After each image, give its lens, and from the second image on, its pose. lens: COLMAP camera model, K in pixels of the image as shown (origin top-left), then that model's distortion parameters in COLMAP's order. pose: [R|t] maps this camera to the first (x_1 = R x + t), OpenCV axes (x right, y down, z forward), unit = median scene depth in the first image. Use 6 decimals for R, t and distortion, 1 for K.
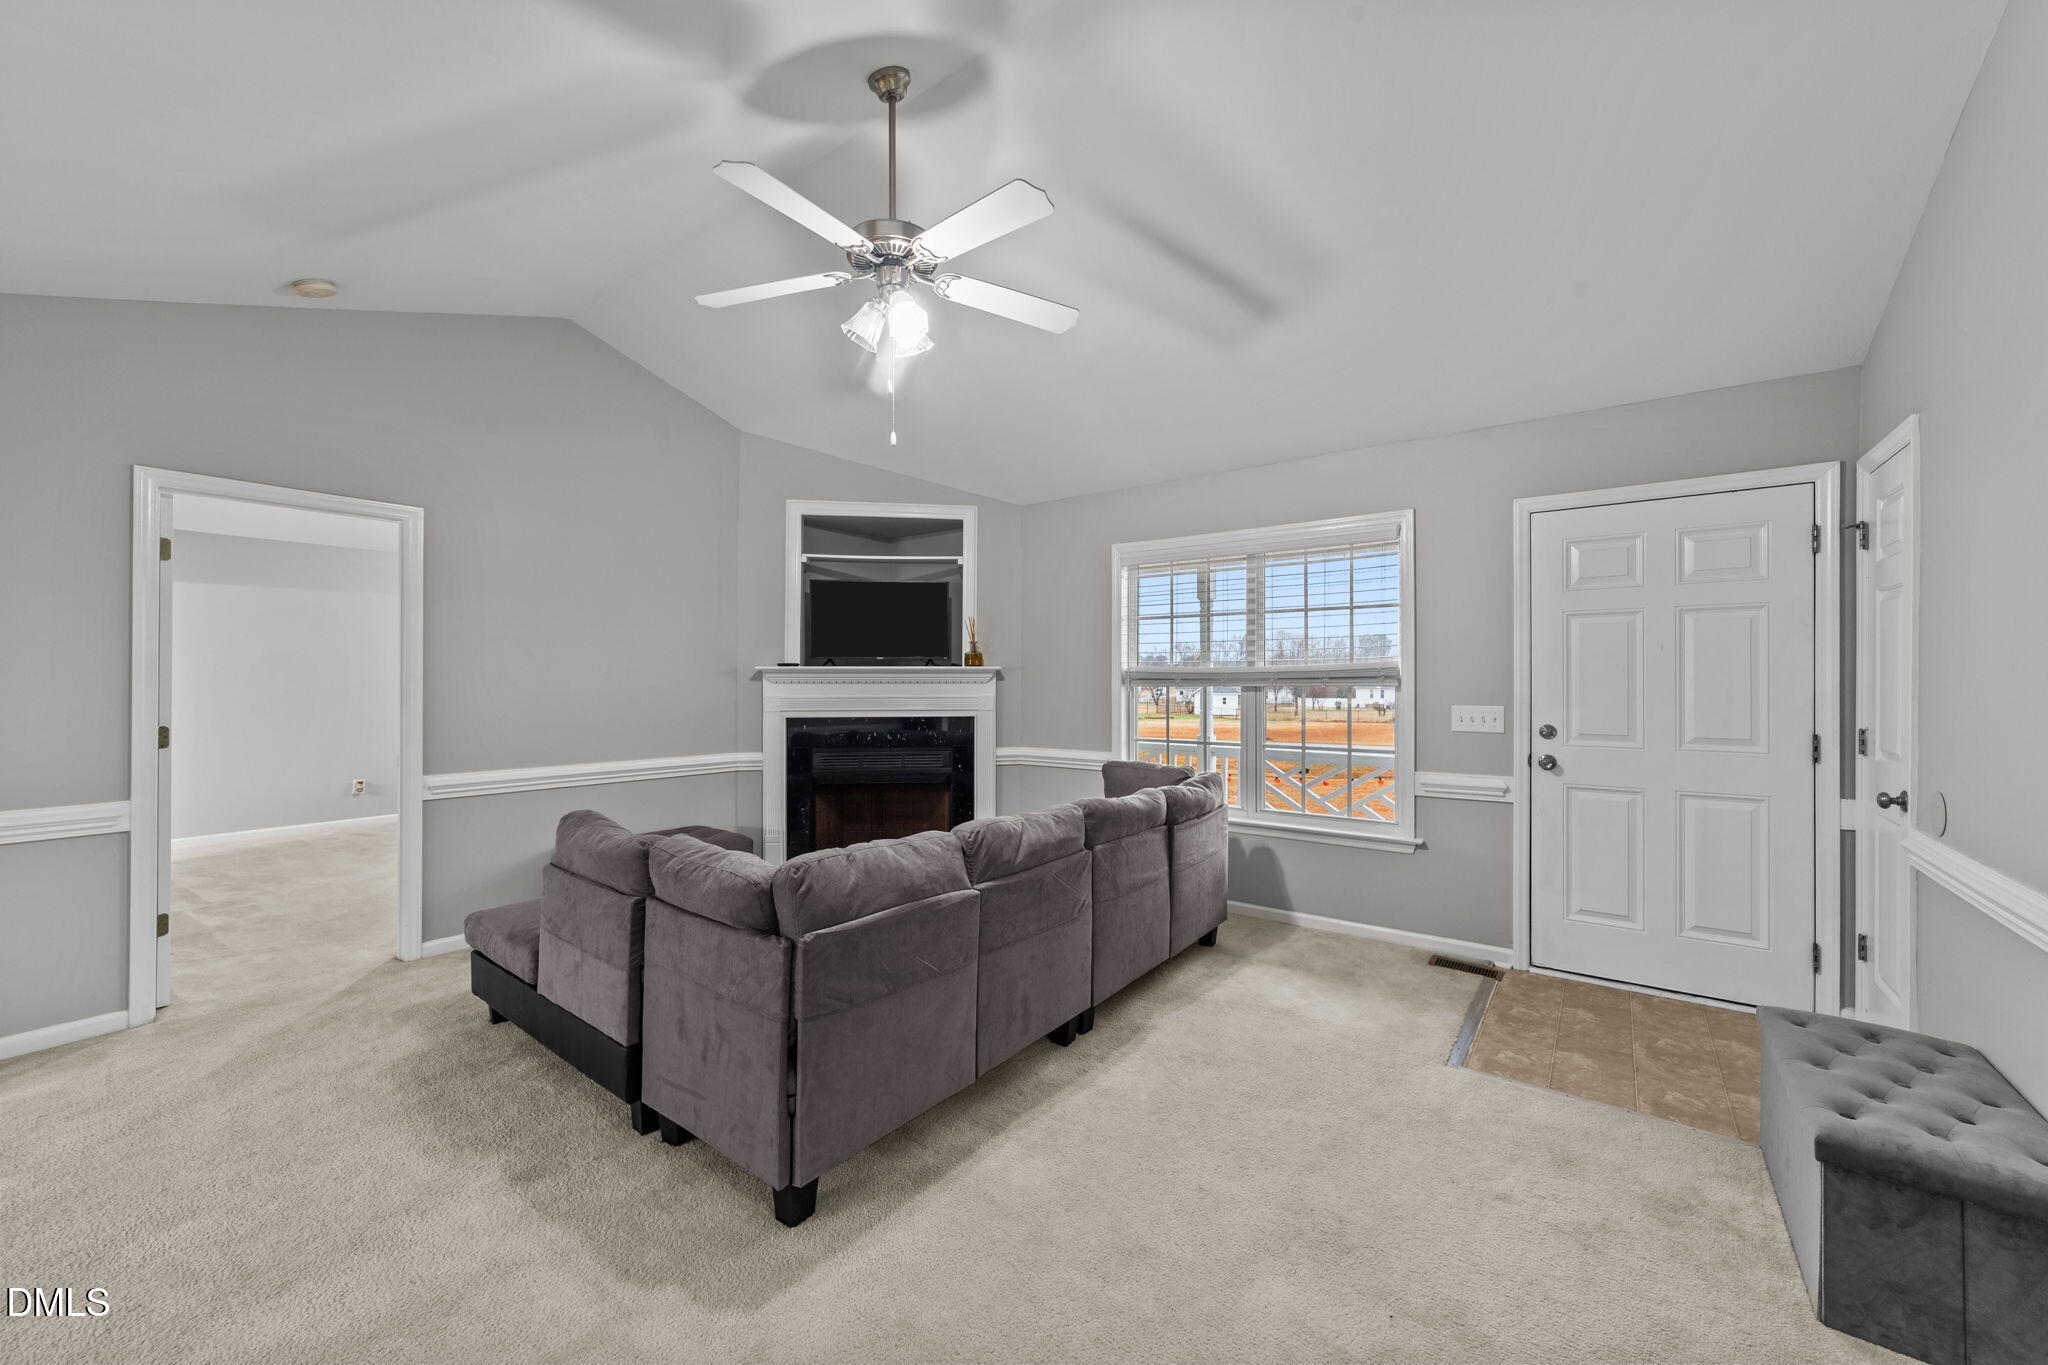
lens RADIAL K [[782.2, 0, 1032.6], [0, 782.2, 677.8], [0, 0, 1]] dist [-0.017708, 0.007705]
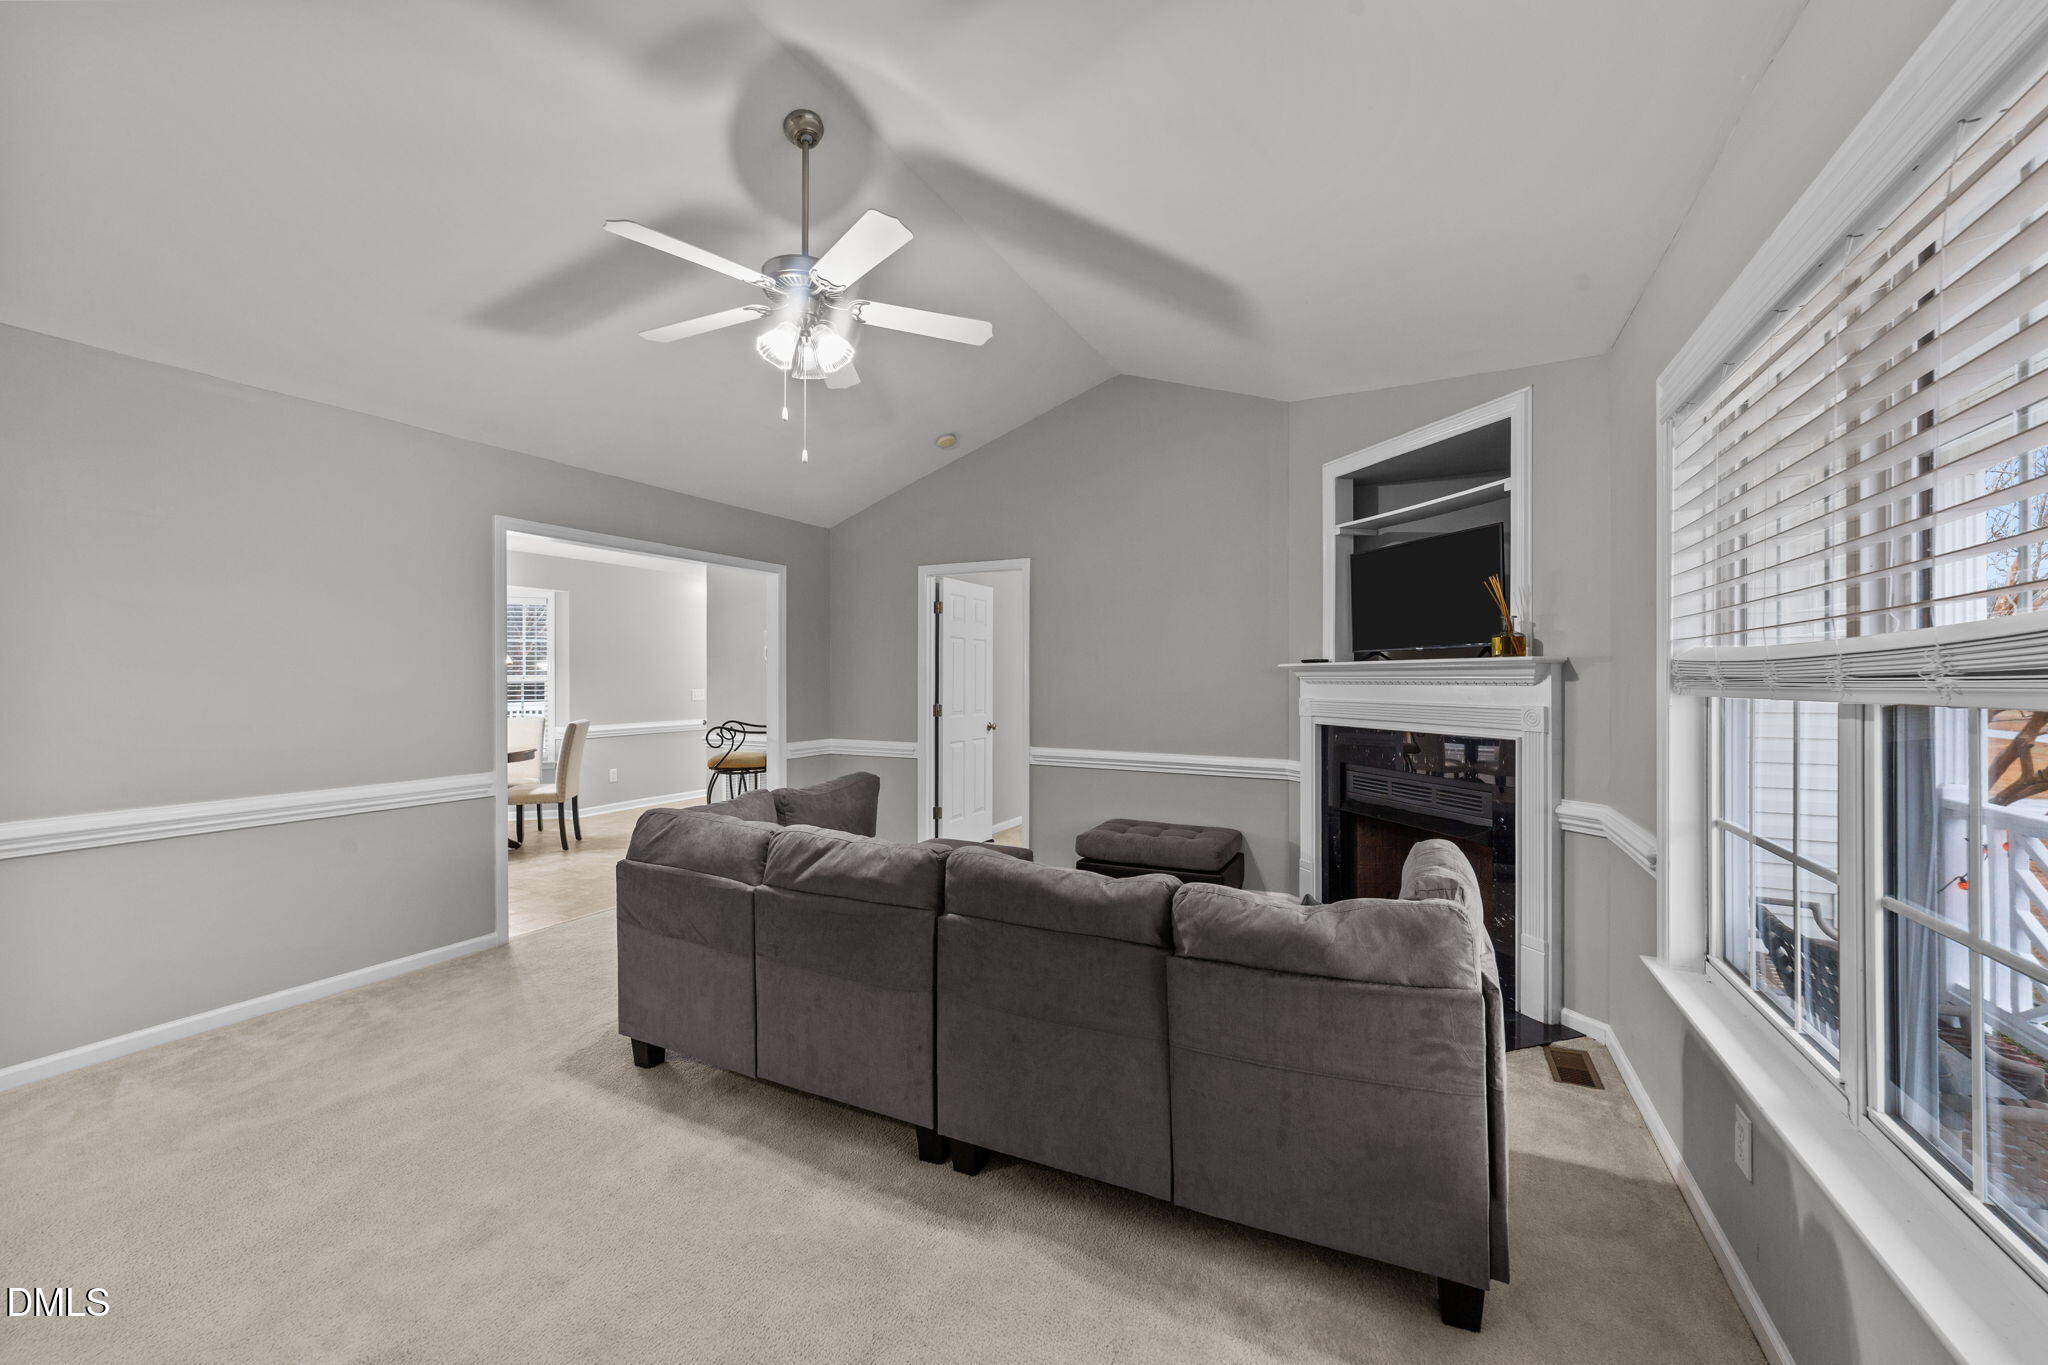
lens RADIAL K [[782.2, 0, 1032.6], [0, 782.2, 677.8], [0, 0, 1]] dist [-0.017708, 0.007705]
pose [[0.181865, -0.000984, -0.983323, 0.457980], [0.003768, 0.999993, -0.000304, 0.000364], [0.983316, -0.003650, 0.181868, 0.545498]]
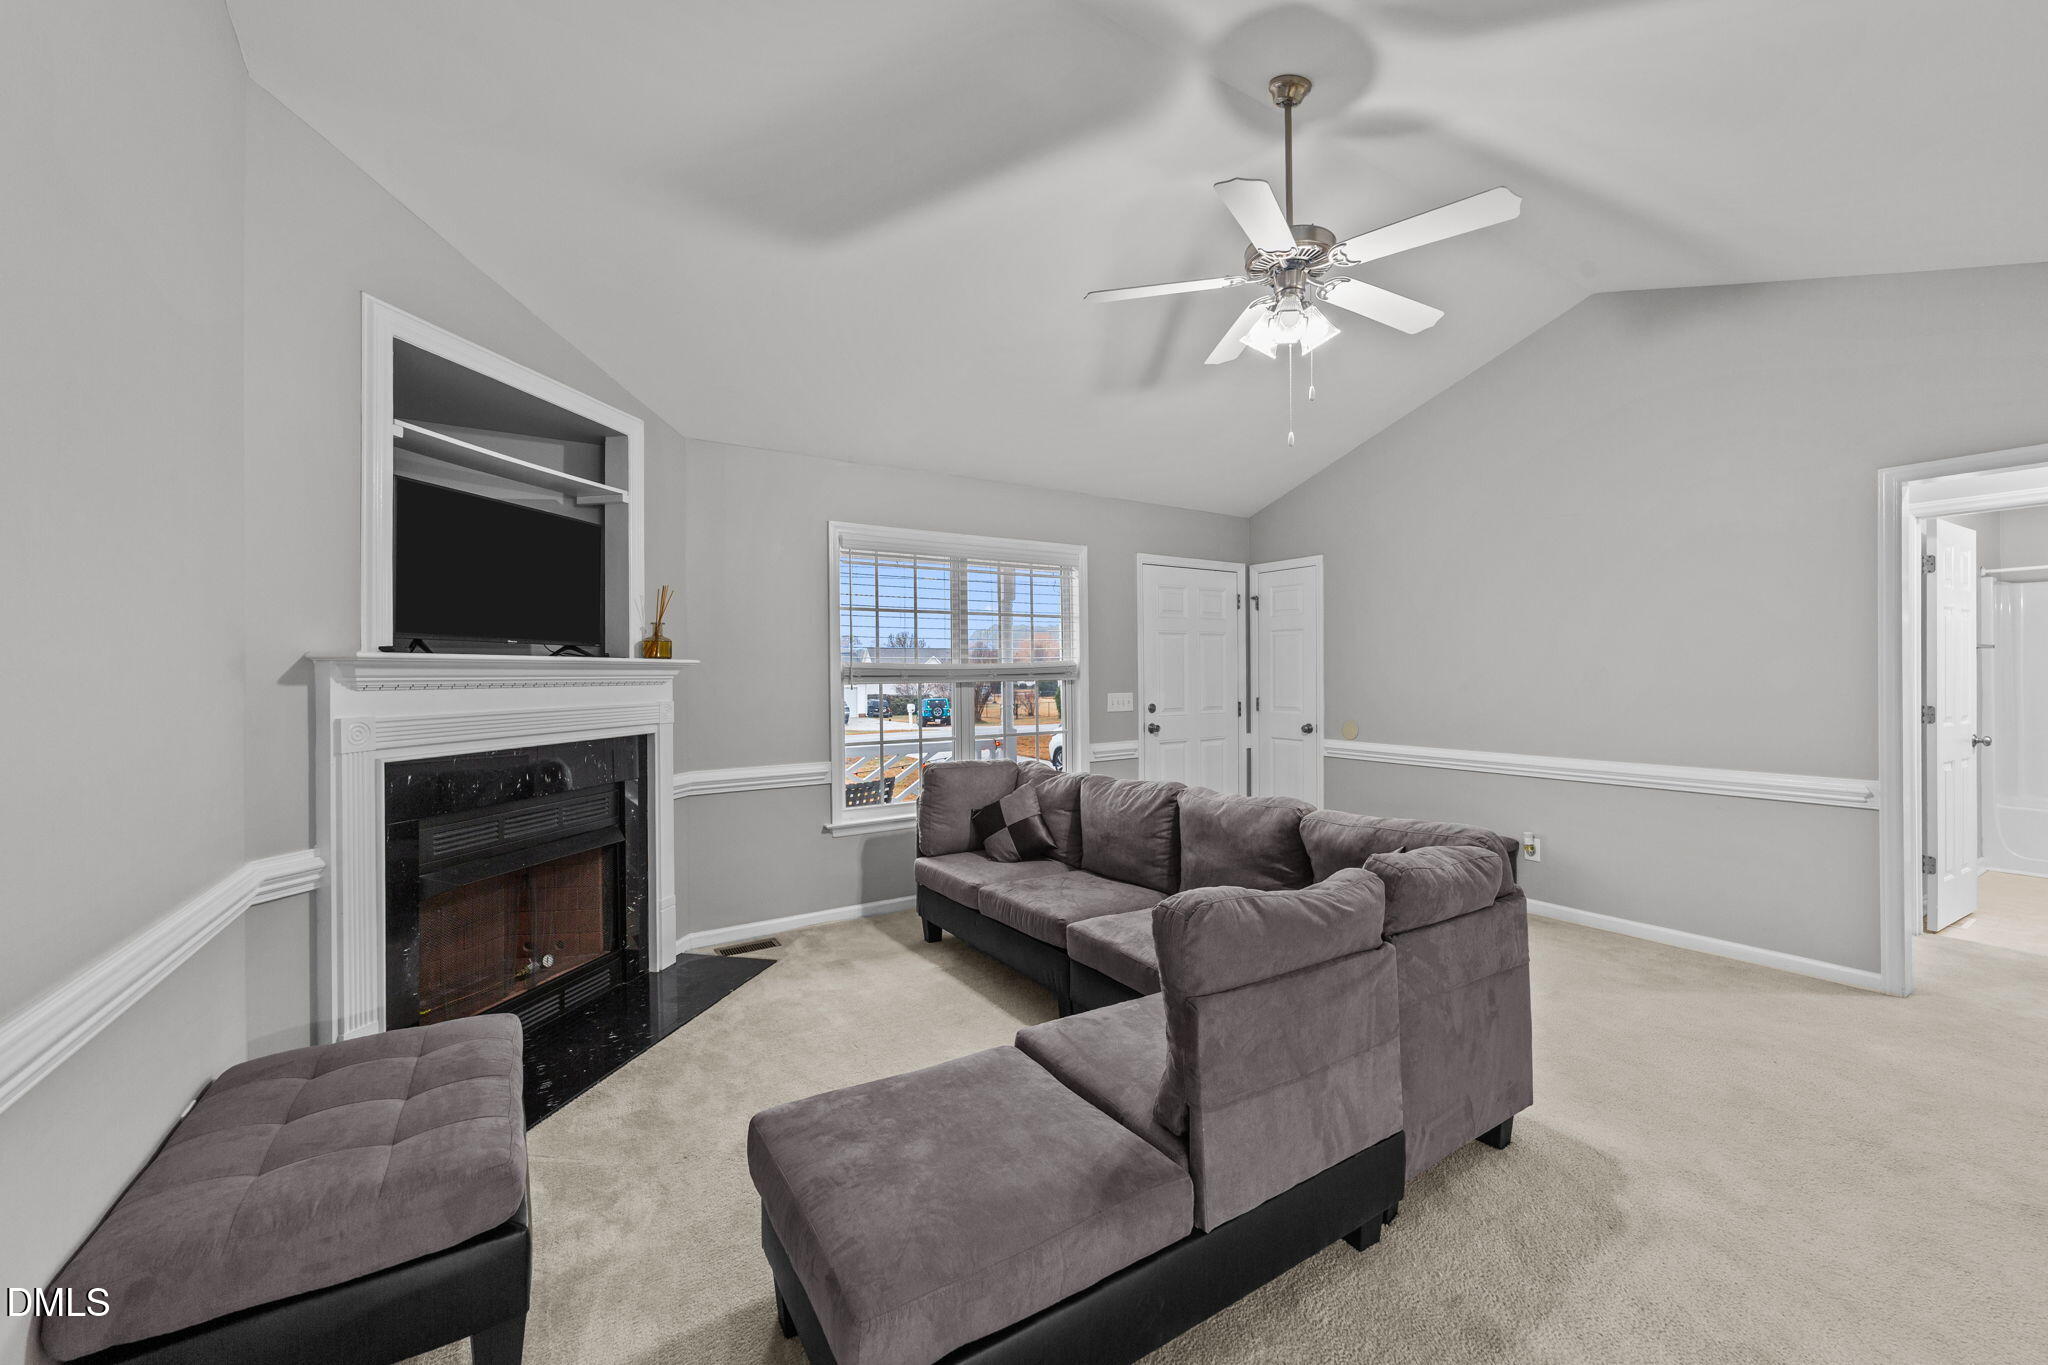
lens RADIAL K [[782.2, 0, 1032.6], [0, 782.2, 677.8], [0, 0, 1]] dist [-0.017708, 0.007705]
pose [[0.362541, -0.006416, 0.931946, -0.608083], [0.005925, 0.999972, 0.004579, 0.000640], [-0.931949, 0.003862, 0.362569, 0.467768]]
